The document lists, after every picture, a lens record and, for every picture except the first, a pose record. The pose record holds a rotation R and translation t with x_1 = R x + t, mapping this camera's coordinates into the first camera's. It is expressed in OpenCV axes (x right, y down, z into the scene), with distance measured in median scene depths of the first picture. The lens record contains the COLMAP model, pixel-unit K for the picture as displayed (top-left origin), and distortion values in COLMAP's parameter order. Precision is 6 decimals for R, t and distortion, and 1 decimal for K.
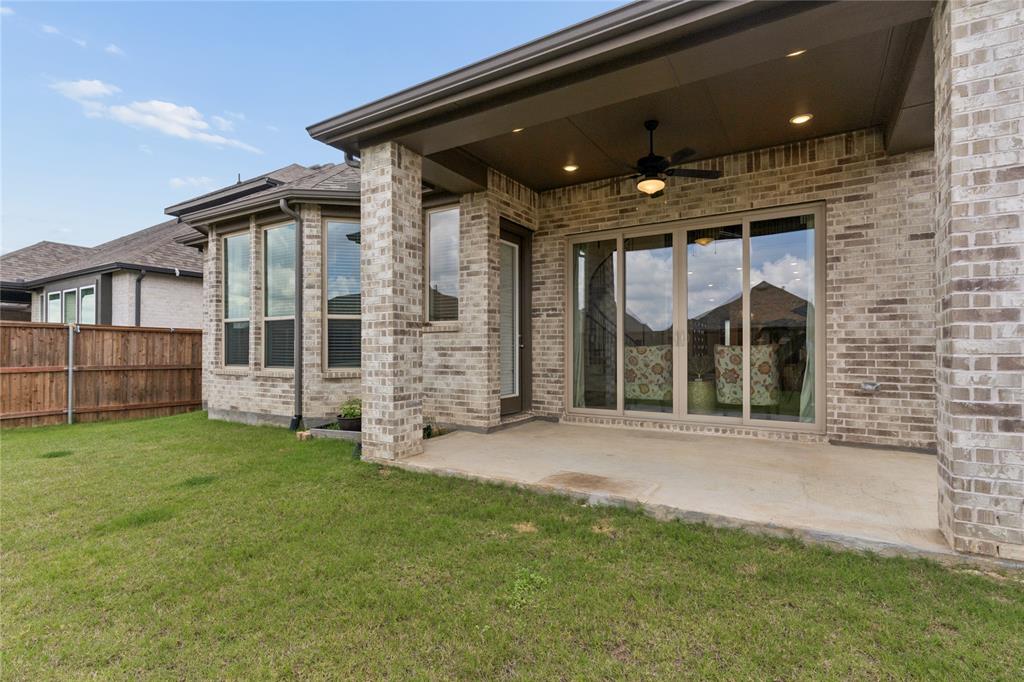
lens RADIAL K [[493.3, 0, 504.4], [0, 493.3, 348.7], [0, 0, 1]] dist [0.001116, -0.000369]
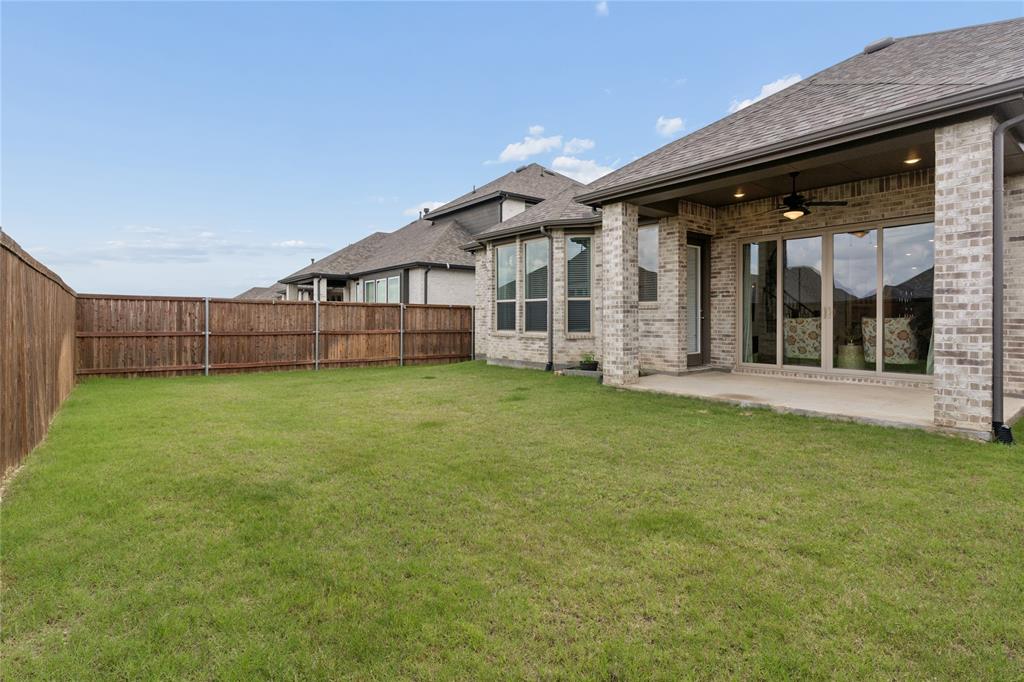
lens RADIAL K [[493.3, 0, 507.6], [0, 493.3, 321.6], [0, 0, 1]] dist [0.001116, -0.000369]
pose [[0.940596, 0.002148, -0.339521, -0.012116], [0.001386, 0.999947, 0.010166, -0.011734], [0.339525, -0.010033, 0.940543, -0.586053]]
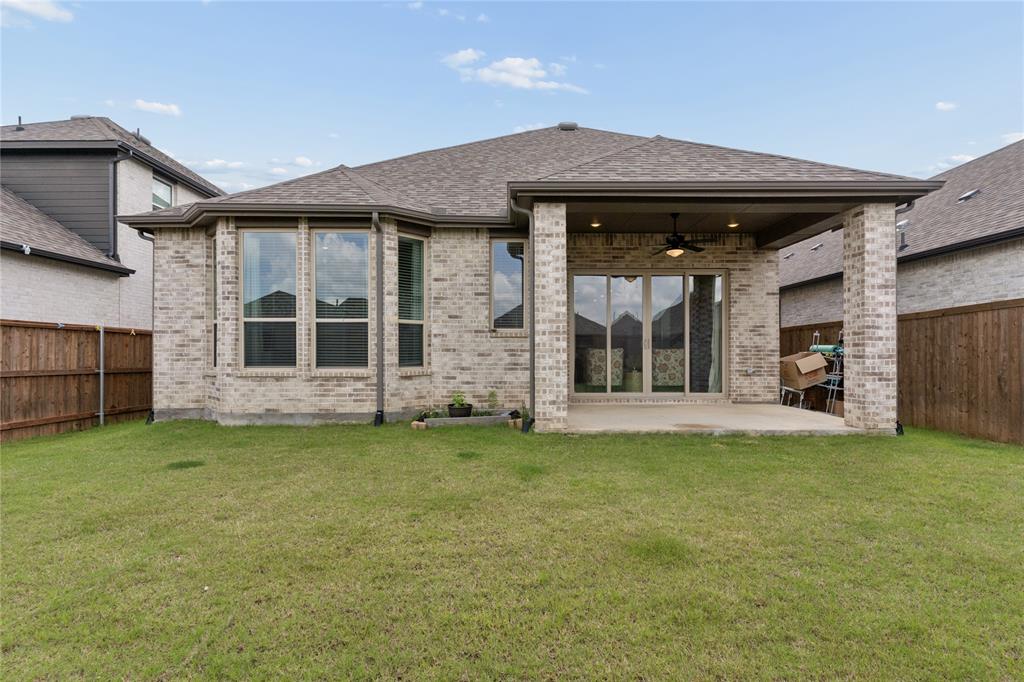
lens RADIAL K [[493.3, 0, 507.4], [0, 493.3, 353.0], [0, 0, 1]] dist [0.001116, -0.000369]
pose [[0.848807, 0.000181, 0.528703, -0.837183], [-0.002655, 0.999989, 0.003920, 0.002133], [-0.528696, -0.004731, 0.848798, -0.085298]]
